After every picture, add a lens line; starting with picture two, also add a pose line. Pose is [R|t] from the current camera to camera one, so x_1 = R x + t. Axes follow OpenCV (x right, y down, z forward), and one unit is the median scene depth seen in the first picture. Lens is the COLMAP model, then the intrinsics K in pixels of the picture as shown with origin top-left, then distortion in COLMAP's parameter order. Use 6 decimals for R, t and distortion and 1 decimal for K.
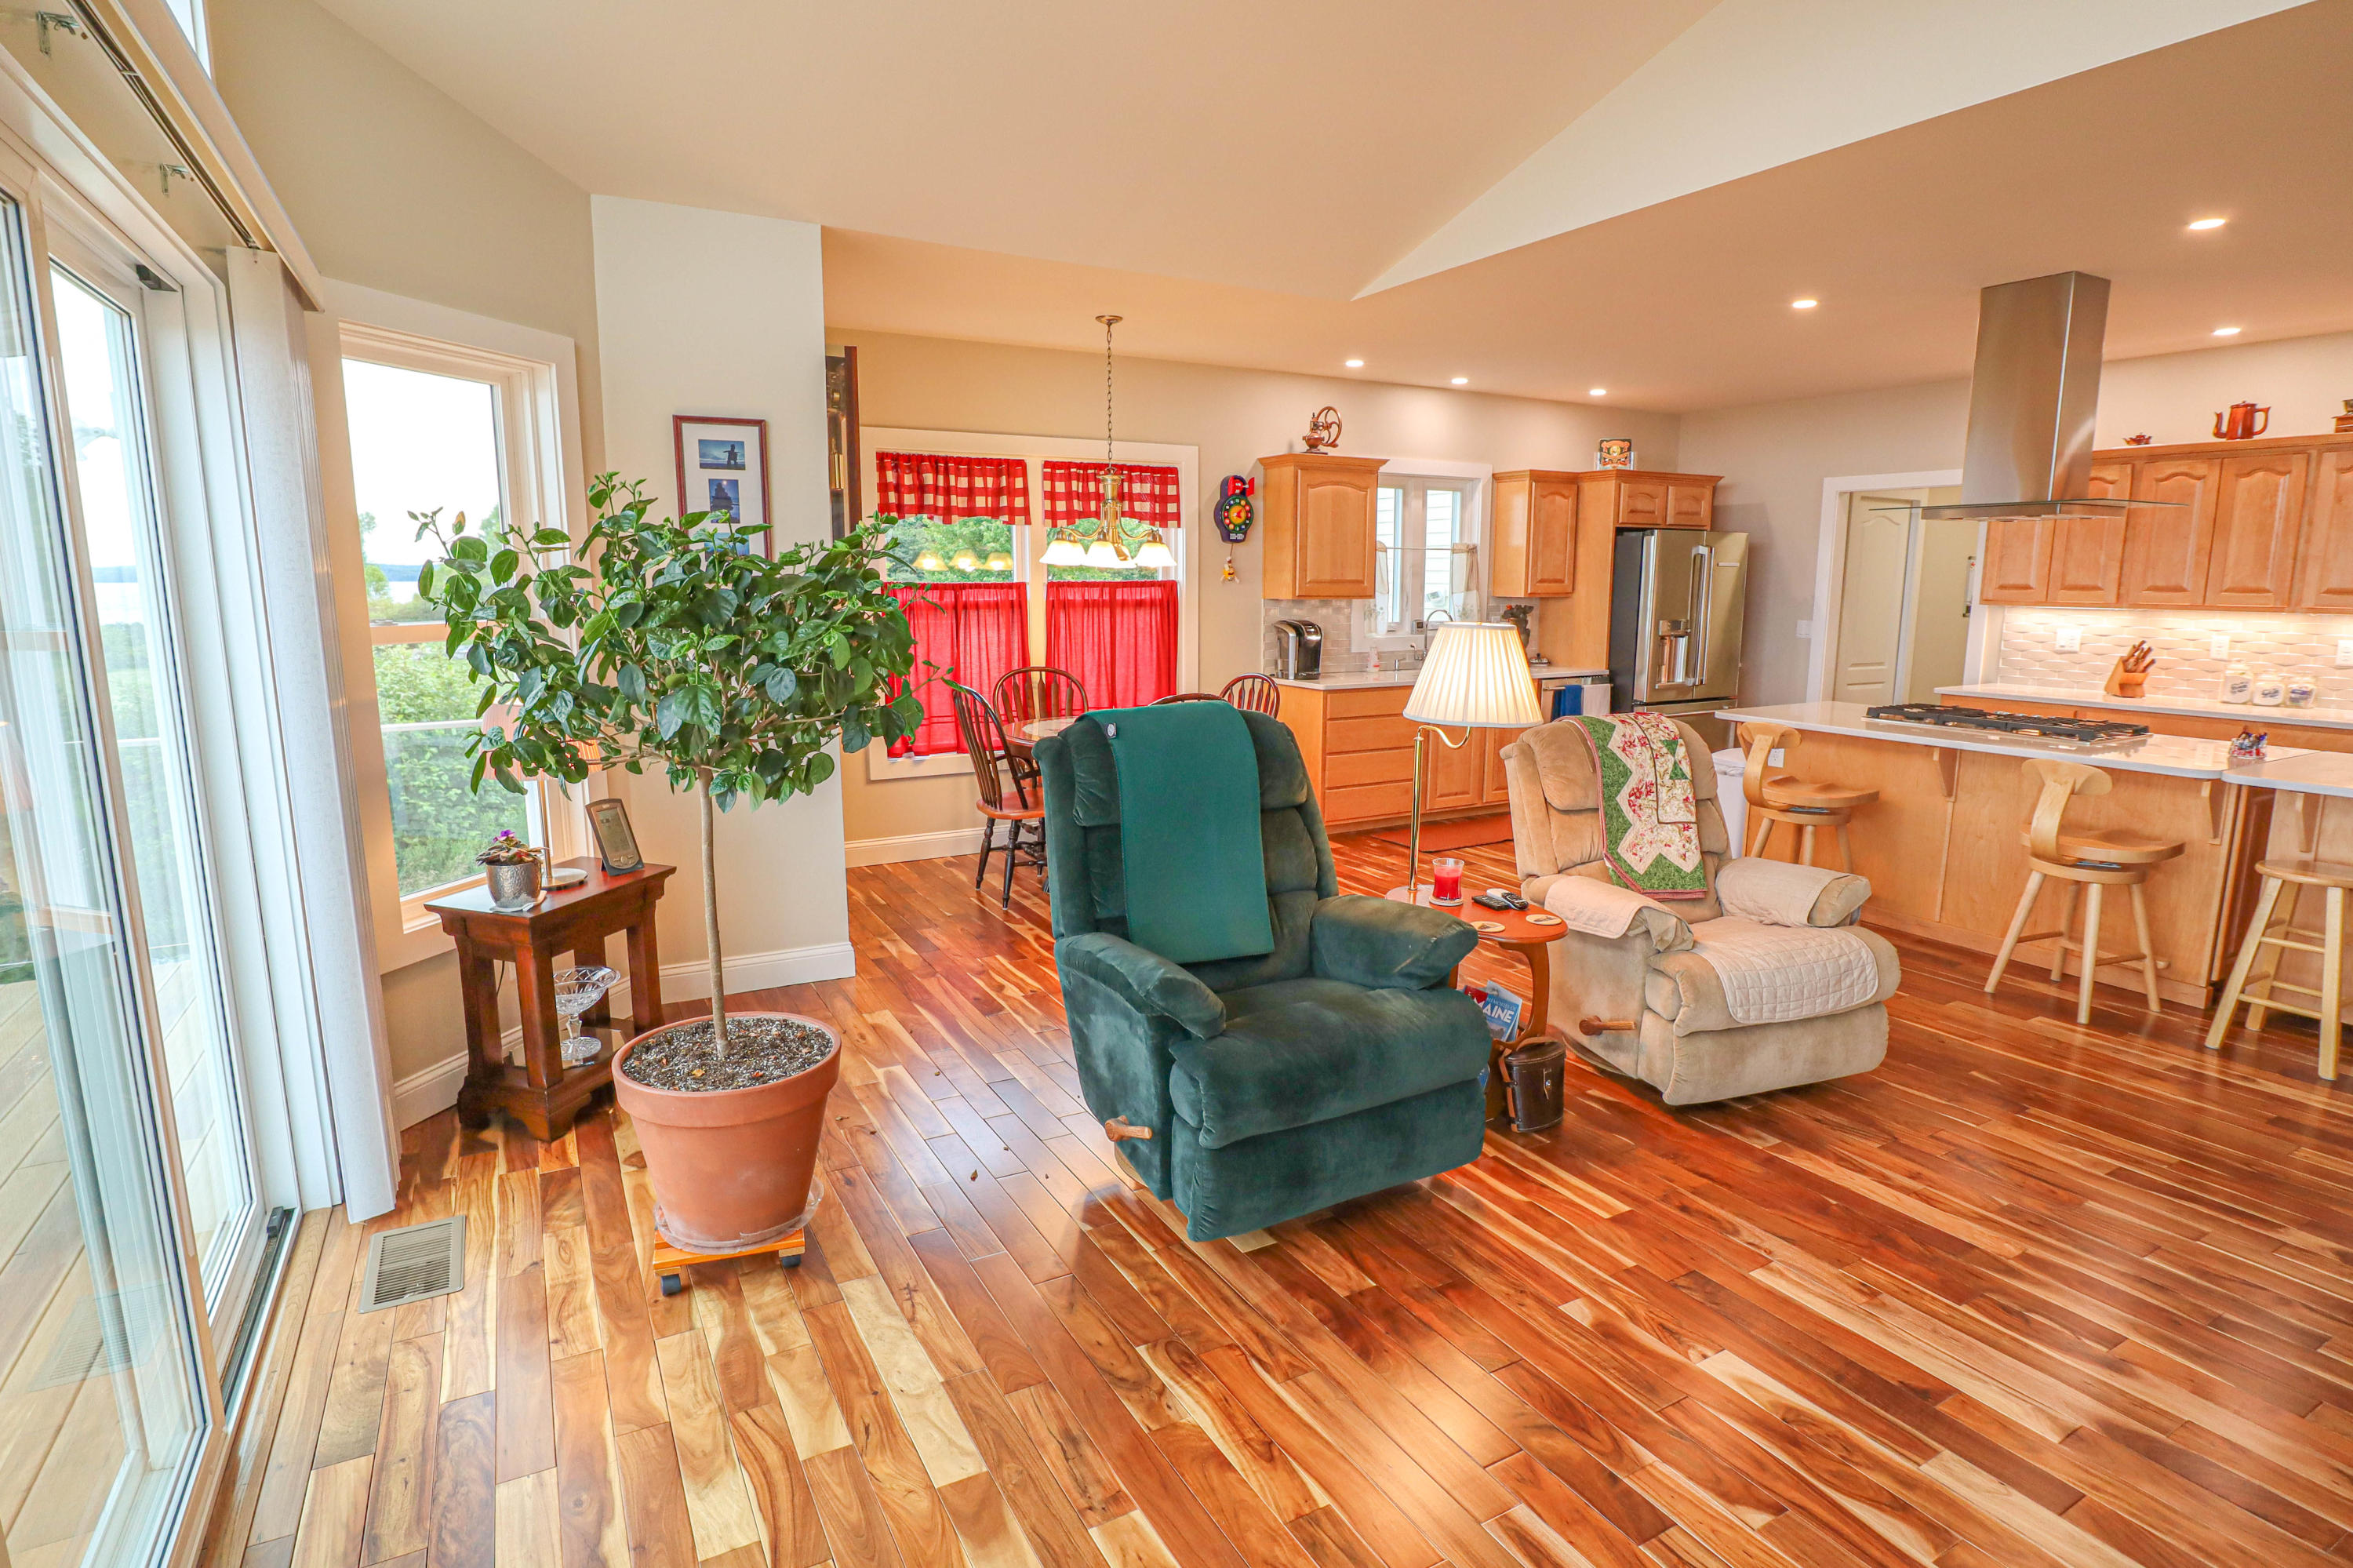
lens RADIAL K [[1199.1, 0, 1178.6], [0, 1199.1, 777.2], [0, 0, 1]] dist [-0.046158, 0.015303]
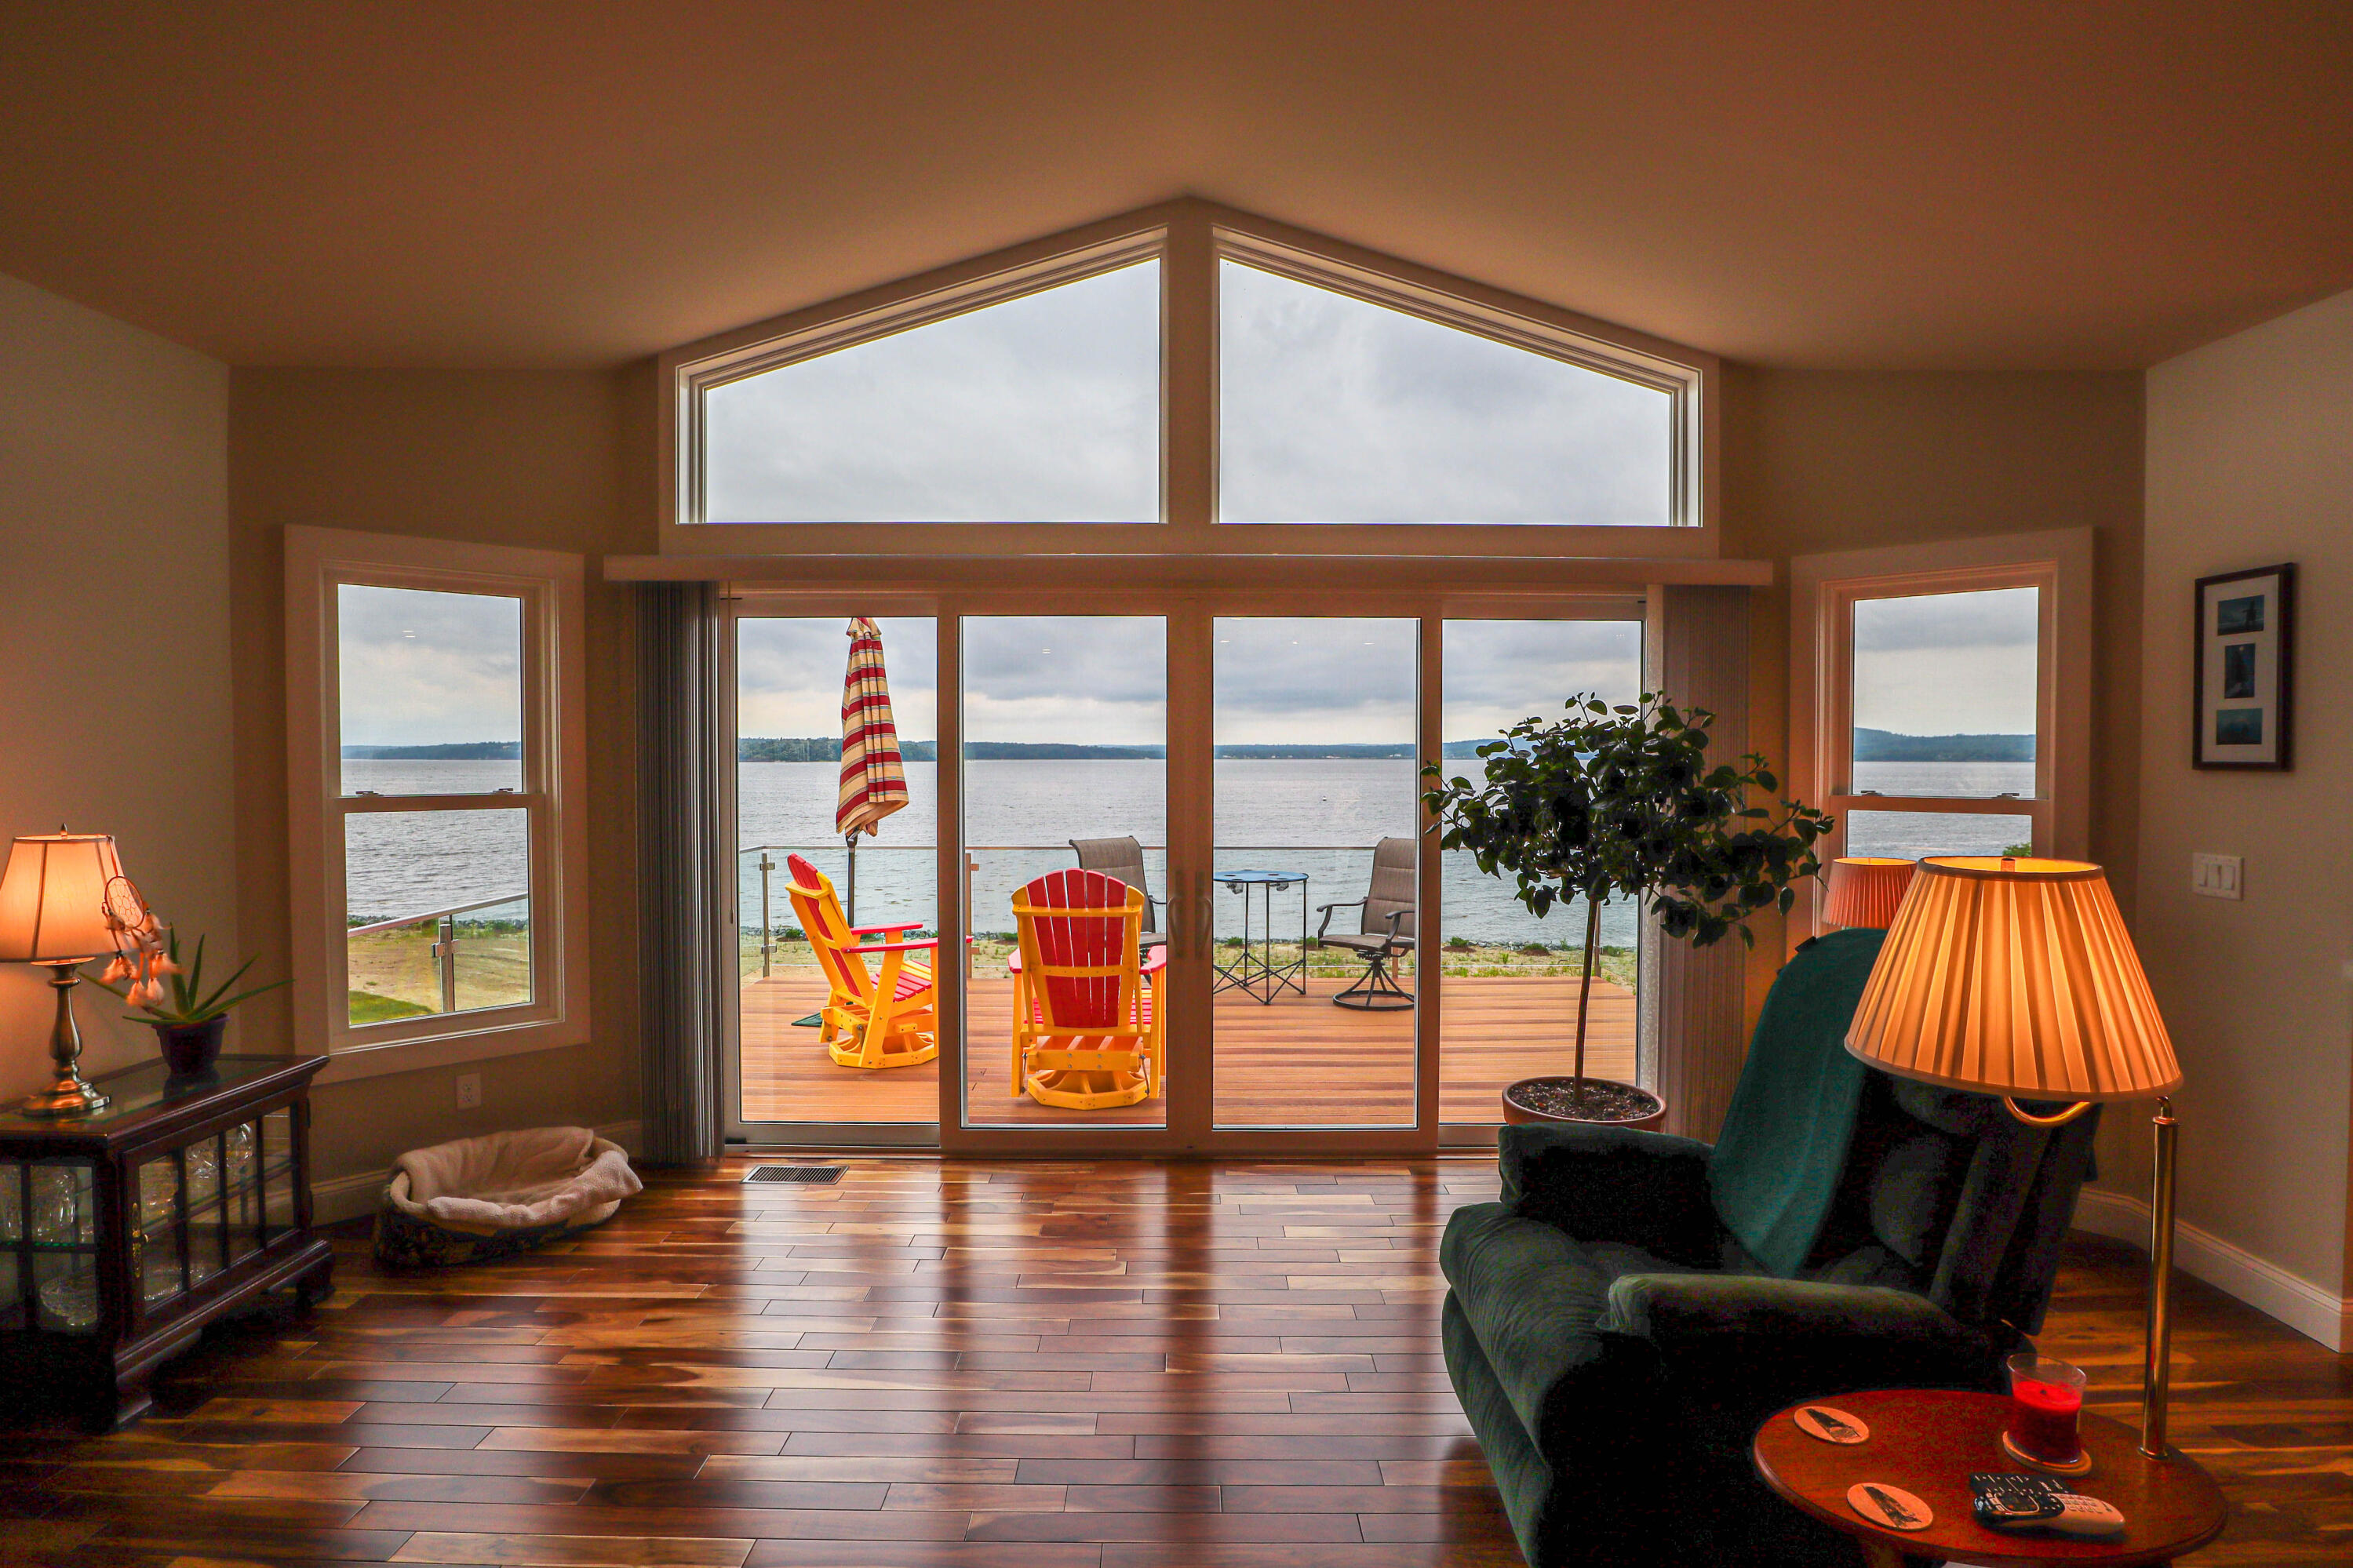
lens RADIAL K [[1223.3, 0, 1176.5], [0, 1223.3, 784.0], [0, 0, 1]] dist [-0.056213, 0.021291]
pose [[-0.493990, 0.021624, -0.869199, 0.436240], [-0.147351, 0.983148, 0.108202, -0.085216], [0.856891, 0.181528, -0.482479, 0.490277]]
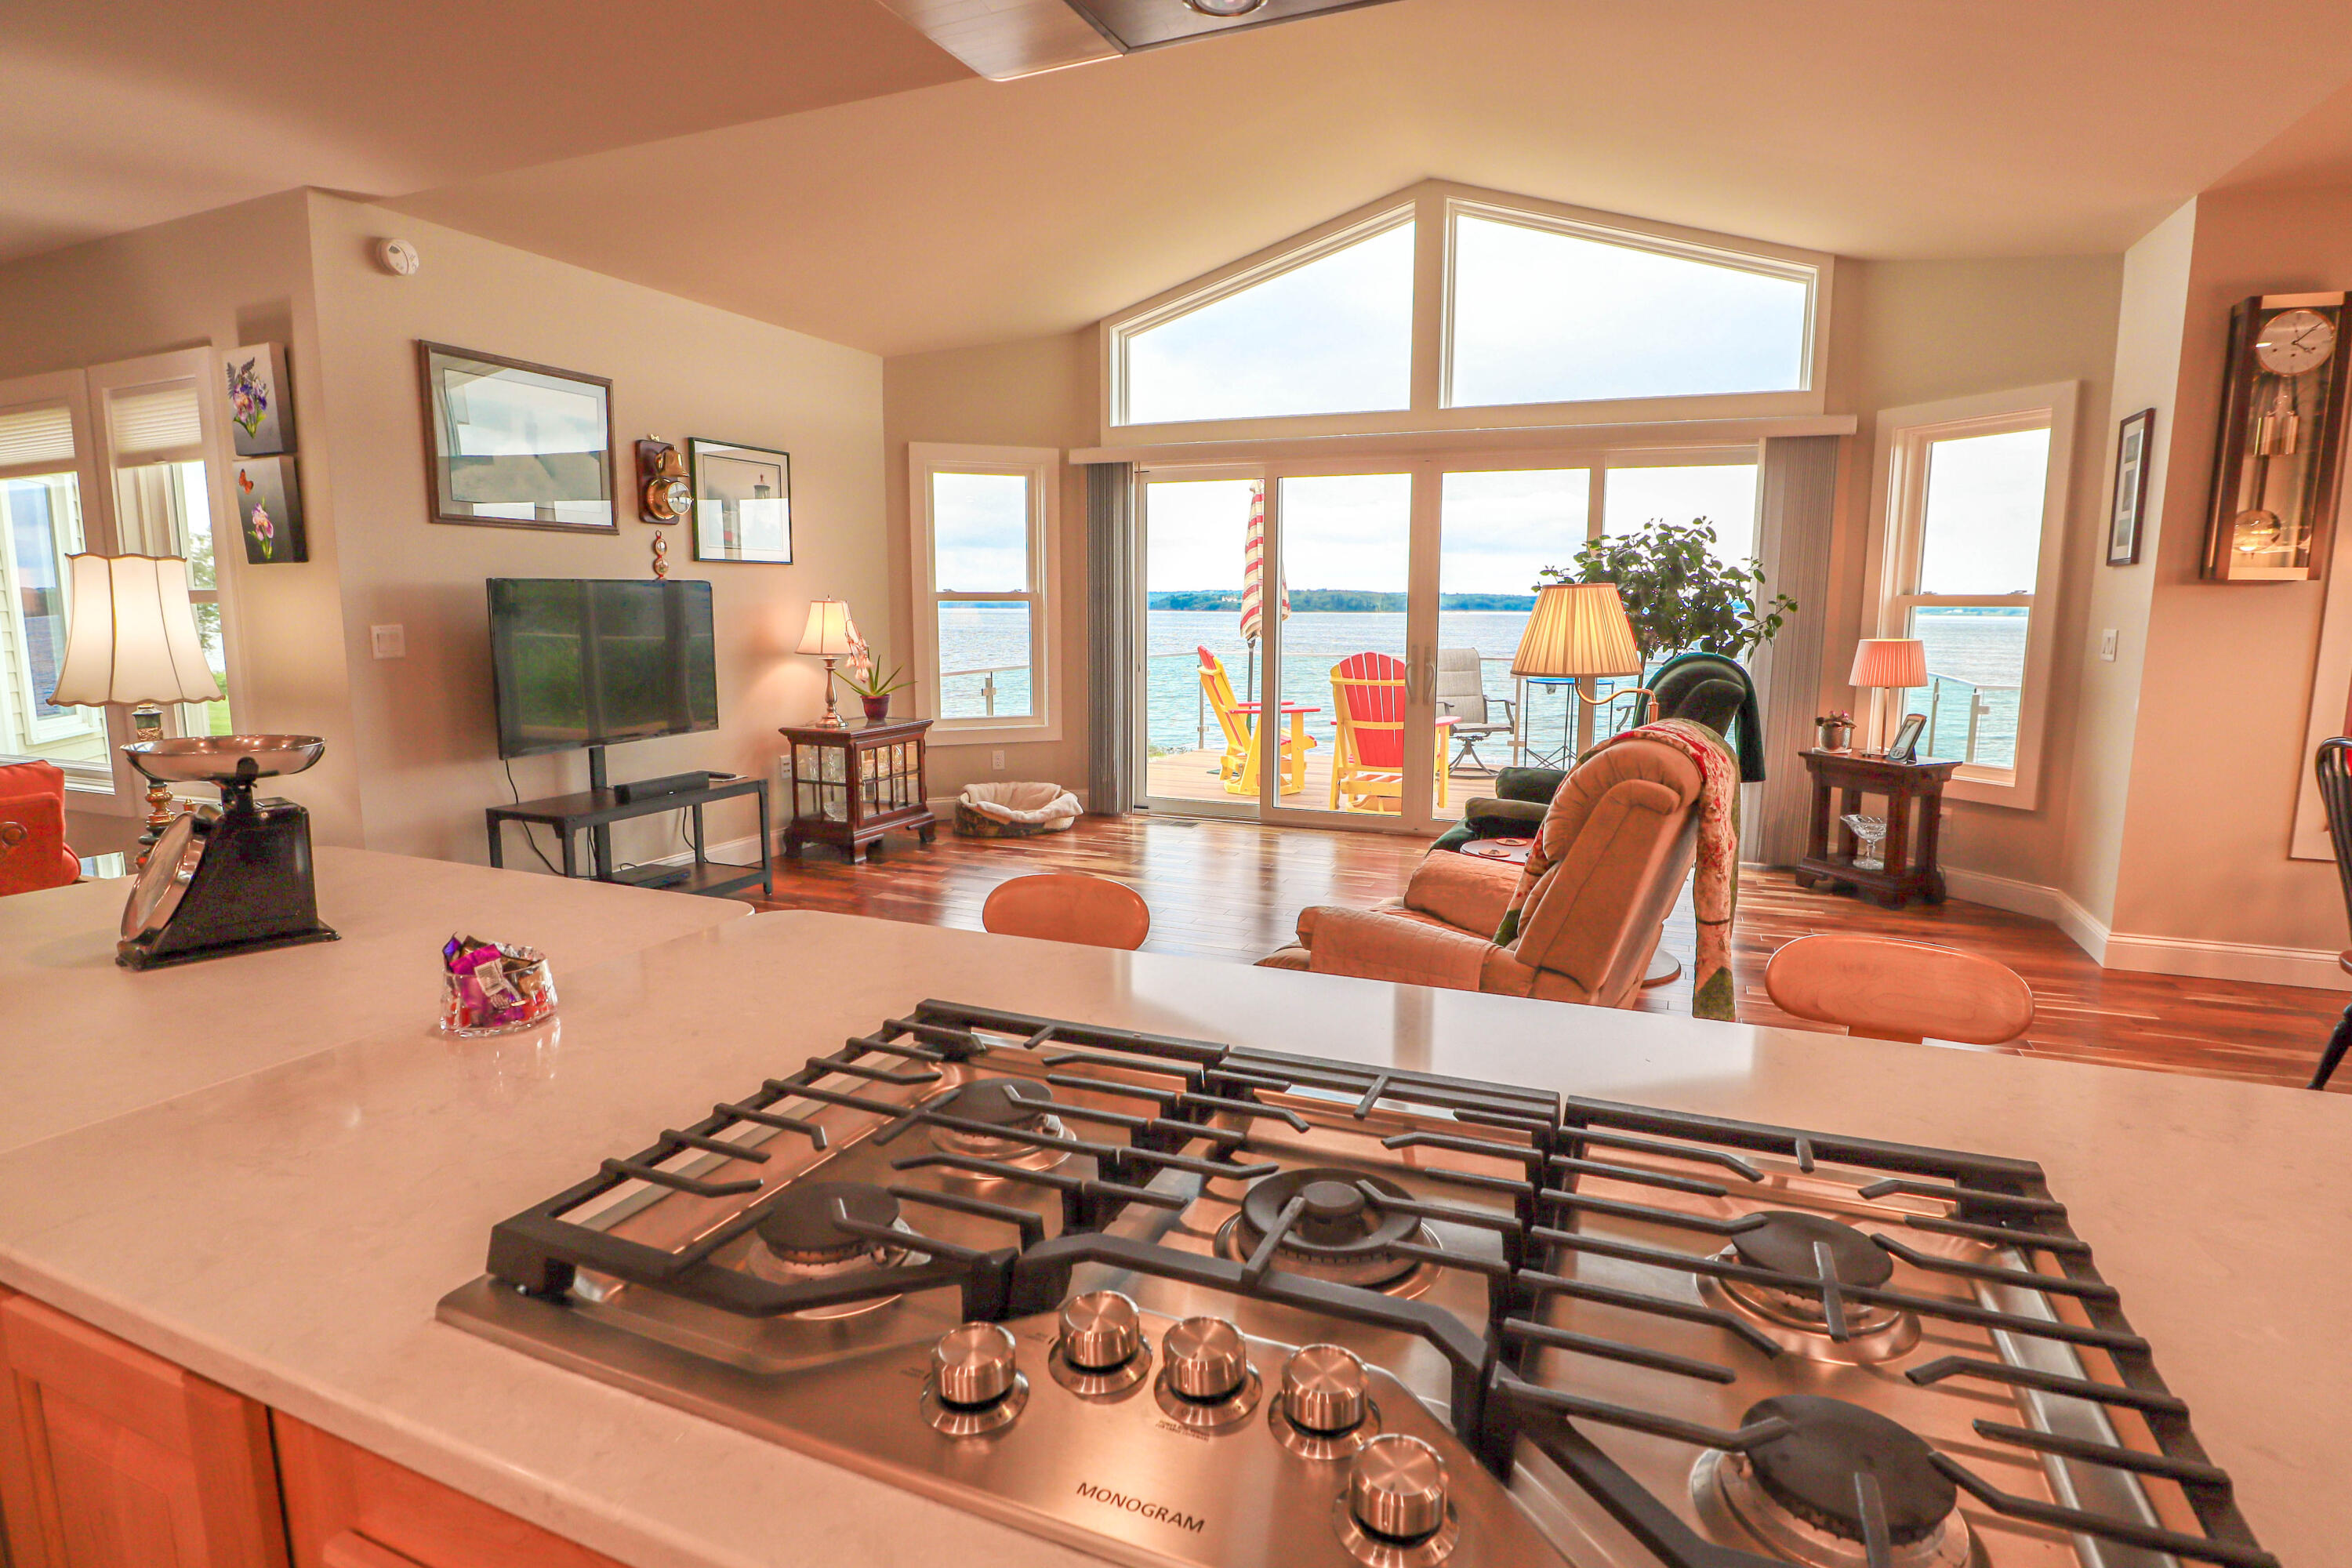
lens RADIAL K [[1228.7, 0, 1174.4], [0, 1228.7, 776.3], [0, 0, 1]] dist [-0.034408, 0.002231]
pose [[-0.796583, 0.081650, -0.598990, 0.637635], [-0.104936, 0.957120, 0.270020, -0.117143], [0.595352, 0.277948, -0.753857, 0.872587]]
